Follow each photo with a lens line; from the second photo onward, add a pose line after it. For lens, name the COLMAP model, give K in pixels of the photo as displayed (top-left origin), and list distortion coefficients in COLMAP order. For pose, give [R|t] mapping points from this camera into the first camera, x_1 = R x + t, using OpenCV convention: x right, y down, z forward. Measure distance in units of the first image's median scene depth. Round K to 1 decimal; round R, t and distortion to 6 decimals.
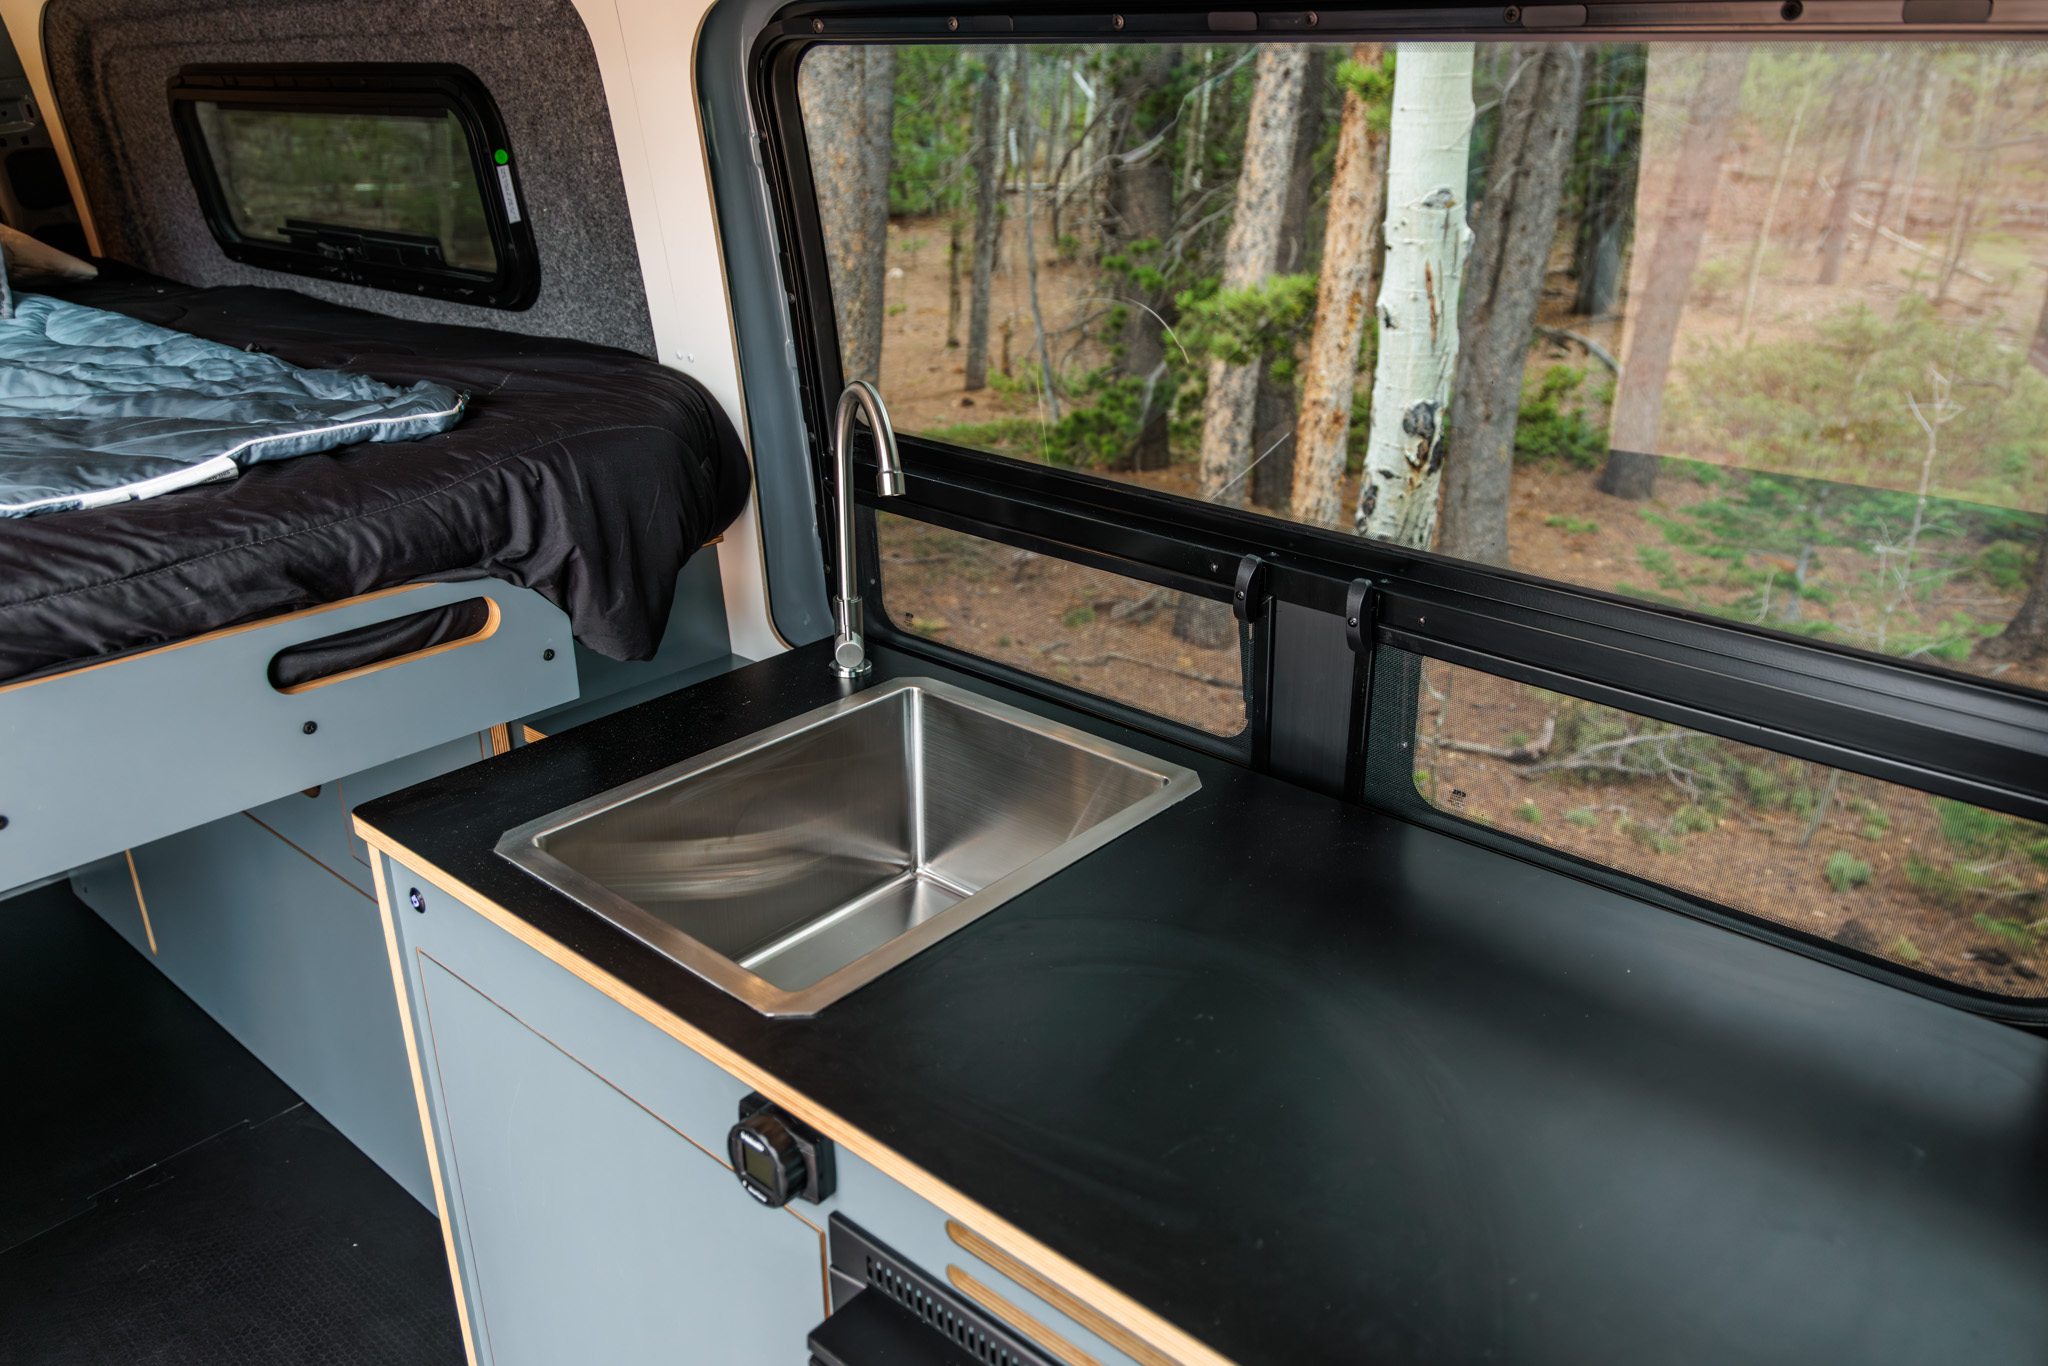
lens RADIAL K [[1472.6, 0, 1024.0], [0, 1472.6, 683.0], [0, 0, 1]] dist [0.007562, 0.004136]
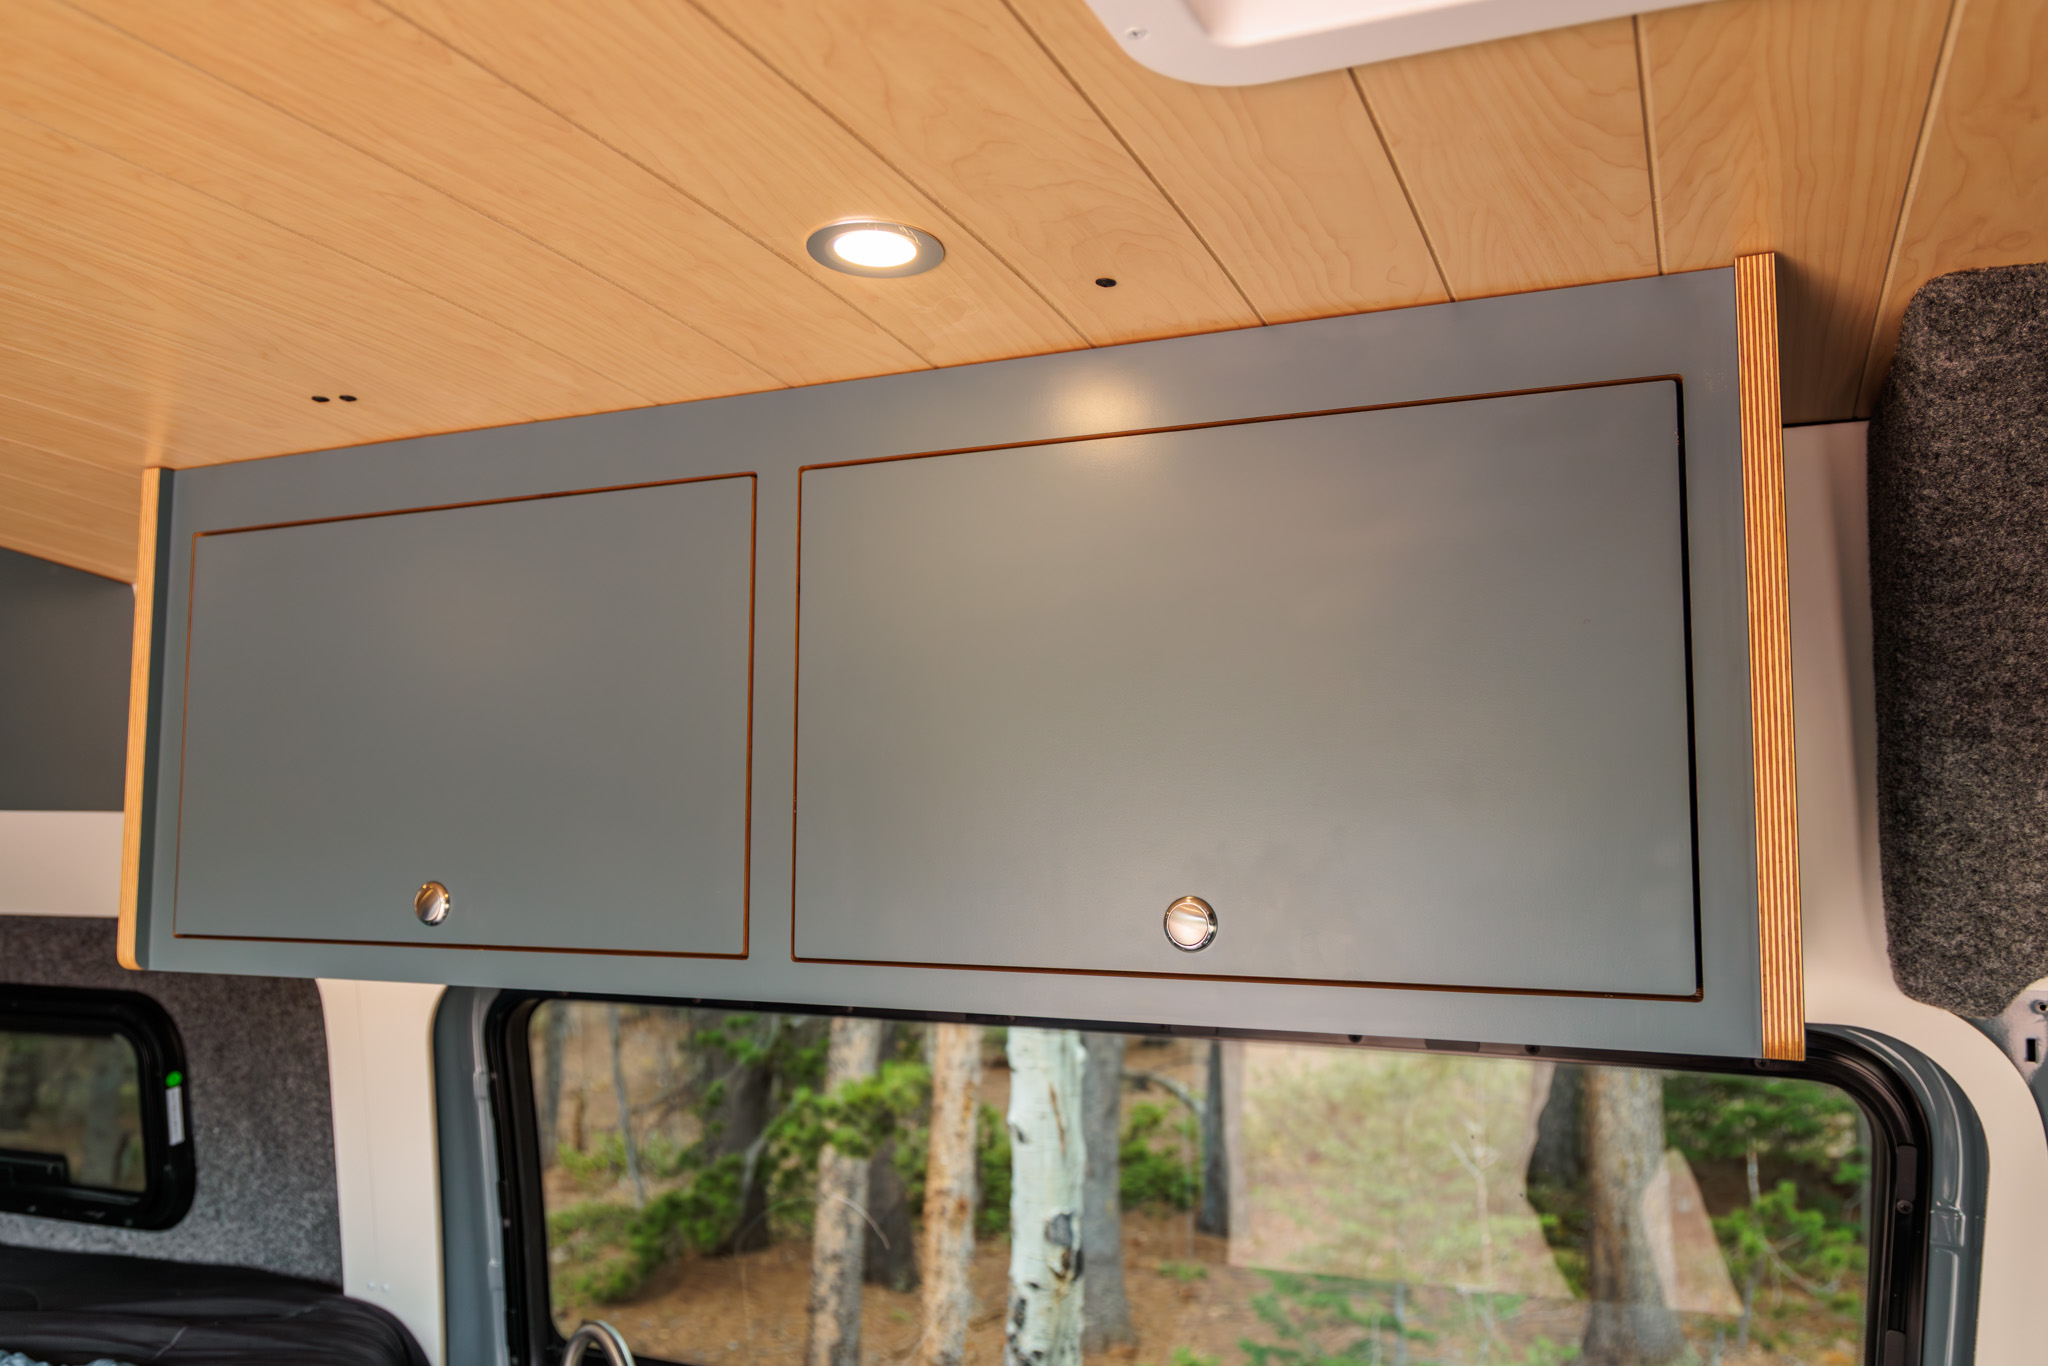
lens RADIAL K [[1527.1, 0, 1069.3], [0, 1527.1, 684.2], [0, 0, 1]] dist [0.003478, -0.001466]
pose [[0.953394, 0.017971, 0.301194, -0.090759], [0.122902, 0.888533, -0.442045, -0.061331], [-0.275565, 0.458460, 0.844913, -0.155489]]
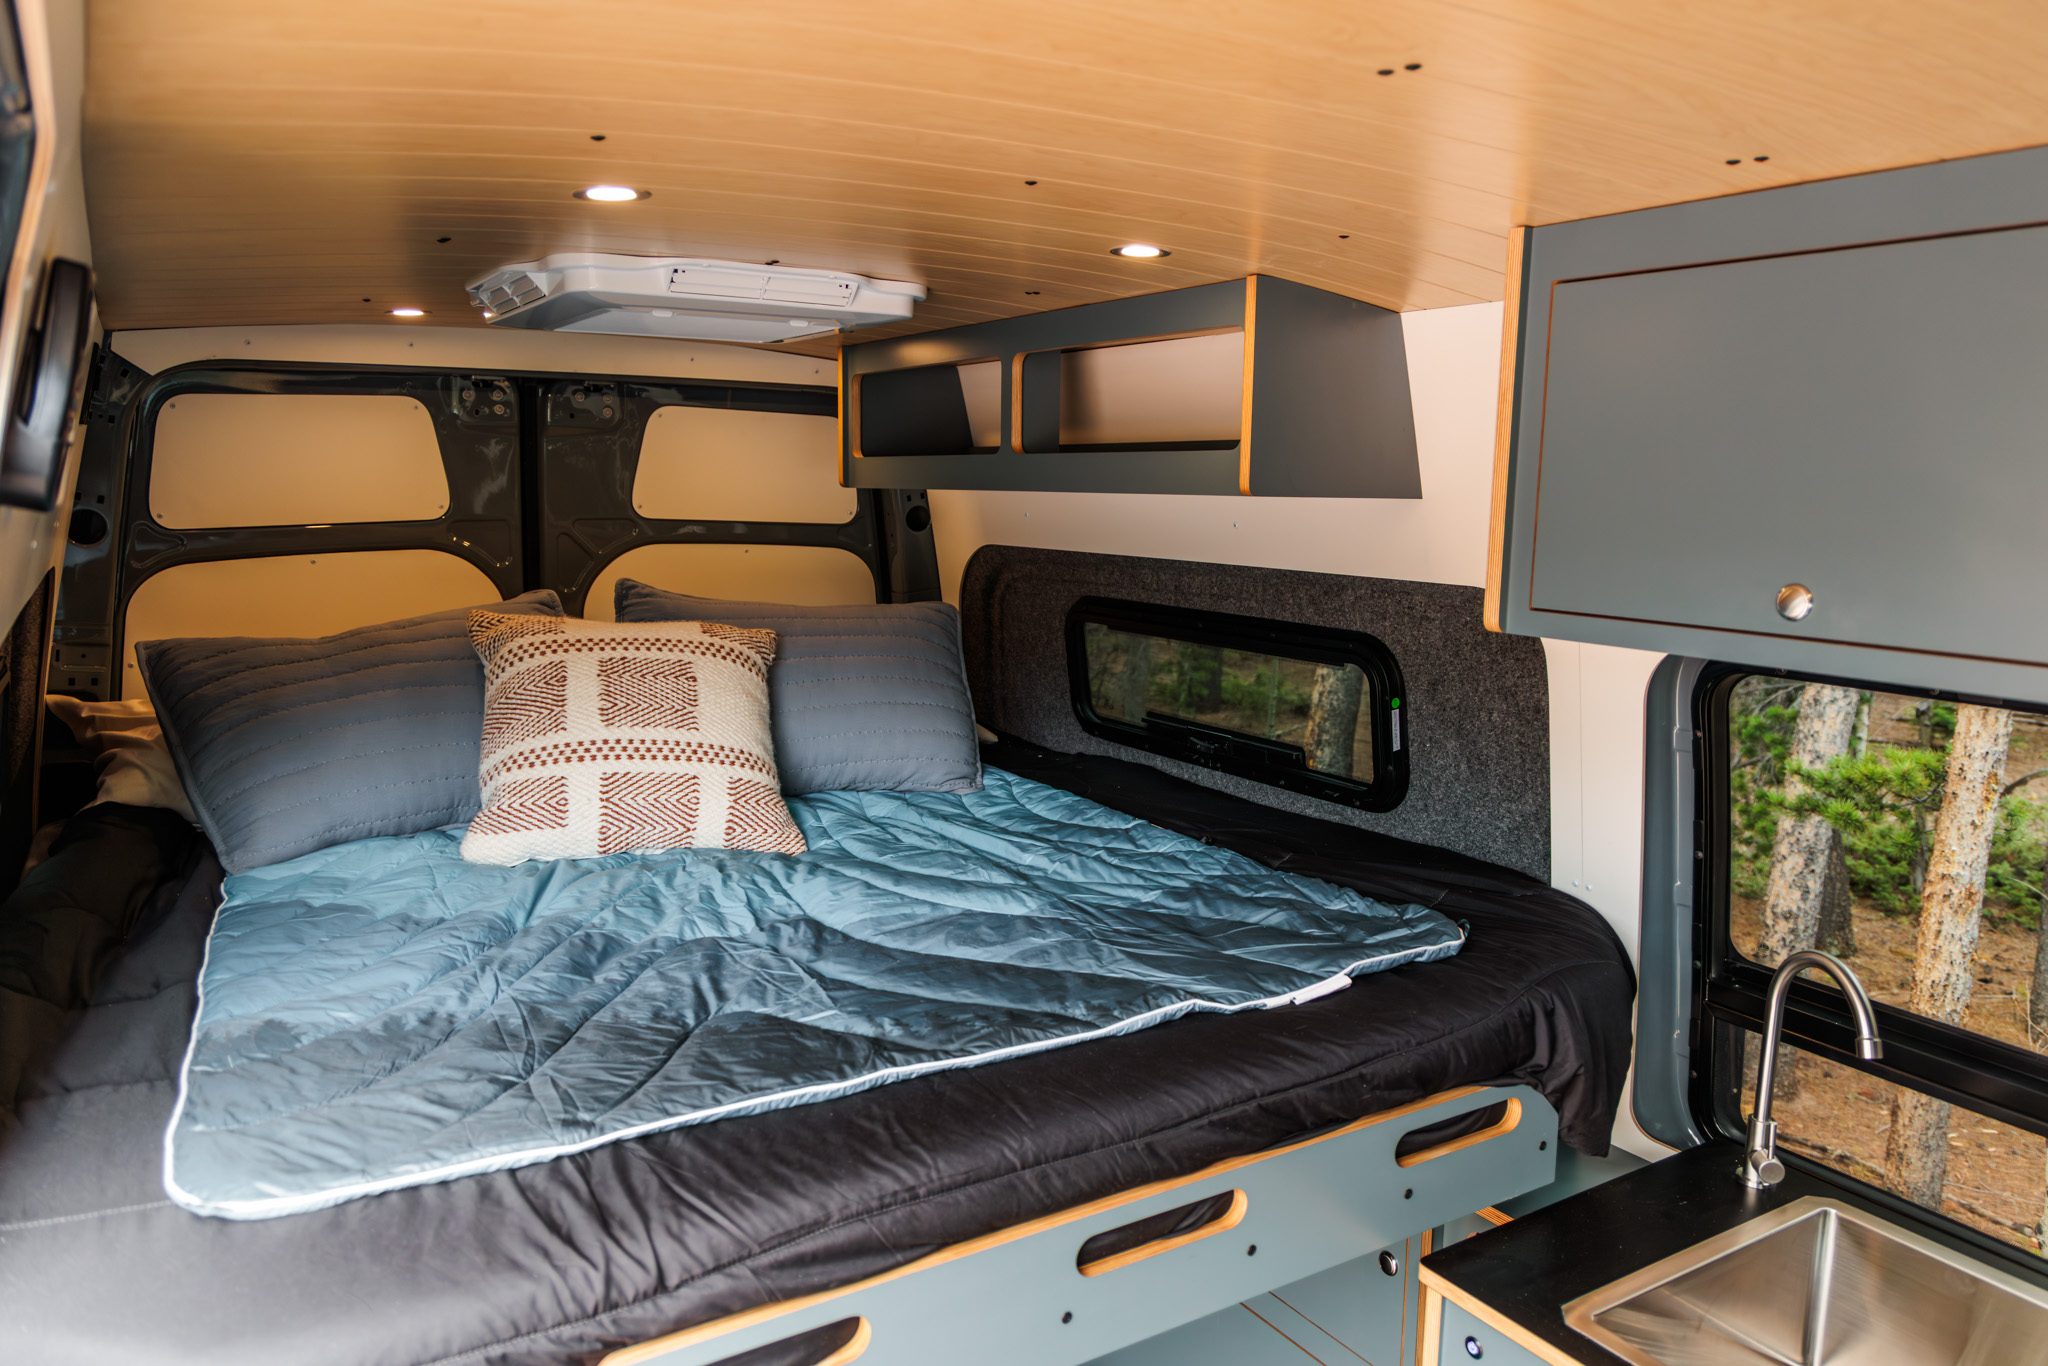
lens RADIAL K [[1432.1, 0, 1024.0], [0, 1432.1, 683.0], [0, 0, 1]] dist [0.005520, -0.002212]
pose [[0.955883, 0.053680, -0.288800, -0.294500], [-0.122436, 0.966496, -0.225600, -0.050606], [0.267014, 0.251007, 0.930429, -0.244360]]
